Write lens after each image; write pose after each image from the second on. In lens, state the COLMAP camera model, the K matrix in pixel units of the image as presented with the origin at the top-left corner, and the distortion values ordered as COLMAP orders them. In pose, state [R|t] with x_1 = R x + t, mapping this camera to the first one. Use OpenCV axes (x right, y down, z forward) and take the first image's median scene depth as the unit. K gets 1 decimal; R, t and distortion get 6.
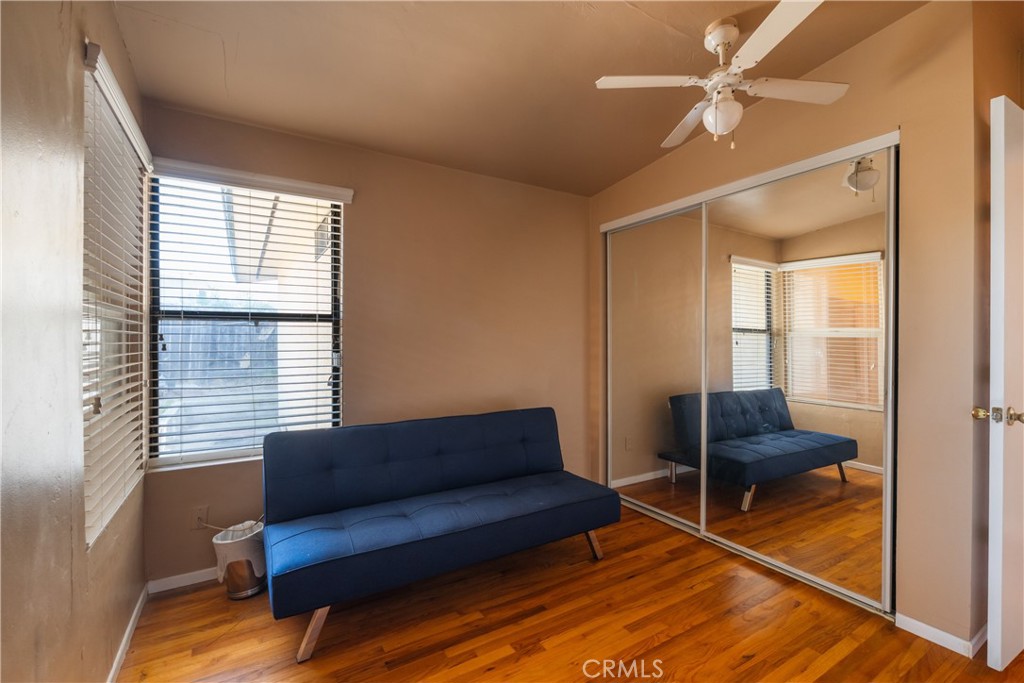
lens RADIAL K [[449.4, 0, 515.3], [0, 449.4, 340.2], [0, 0, 1]] dist [-0.003646, -0.000352]
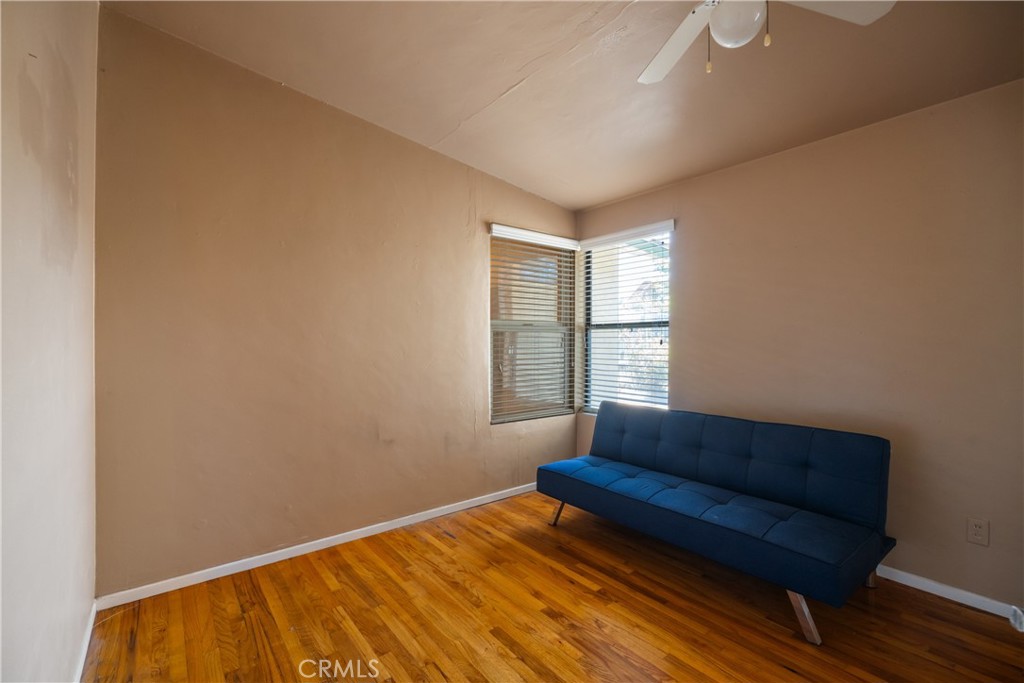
lens RADIAL K [[449.4, 0, 517.4], [0, 449.4, 340.6], [0, 0, 1]] dist [-0.003646, -0.000352]
pose [[0.123963, -0.005137, -0.992273, 0.997205], [0.000141, 0.999987, -0.005160, 0.006628], [0.992287, 0.000499, 0.123963, 0.520923]]
